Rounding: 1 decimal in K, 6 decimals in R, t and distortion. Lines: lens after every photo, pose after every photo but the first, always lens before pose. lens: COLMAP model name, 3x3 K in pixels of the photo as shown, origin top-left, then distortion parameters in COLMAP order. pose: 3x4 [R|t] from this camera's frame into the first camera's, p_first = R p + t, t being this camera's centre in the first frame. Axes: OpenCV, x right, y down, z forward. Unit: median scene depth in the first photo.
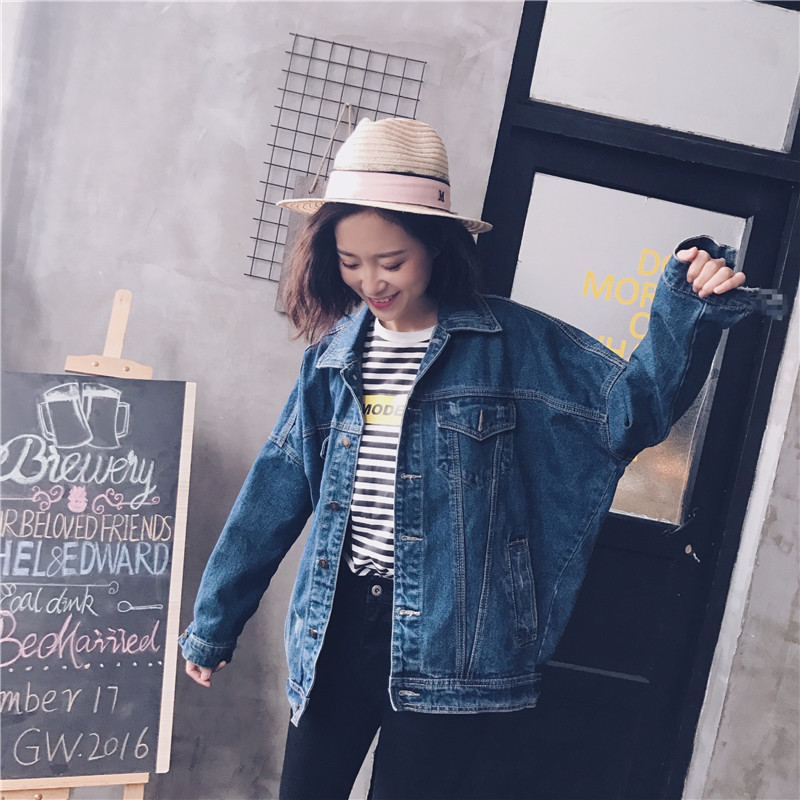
lens RADIAL K [[872.2, 0, 405.7], [0, 872.2, 390.8], [0, 0, 1]] dist [0.005791, 0.000000]
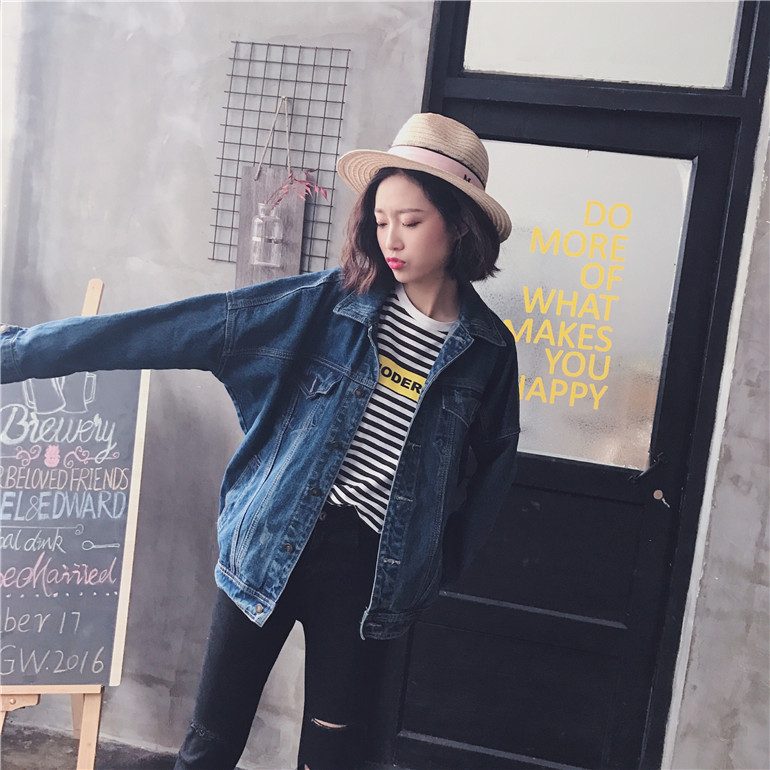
lens RADIAL K [[839.5, 0, 389.9], [0, 839.5, 377.8], [0, 0, 1]] dist [0.005791, 0.000000]
pose [[0.974122, -0.058508, -0.218318, 0.321811], [0.055803, 0.998270, -0.018539, 0.063910], [0.219025, 0.005877, 0.975702, -0.012963]]
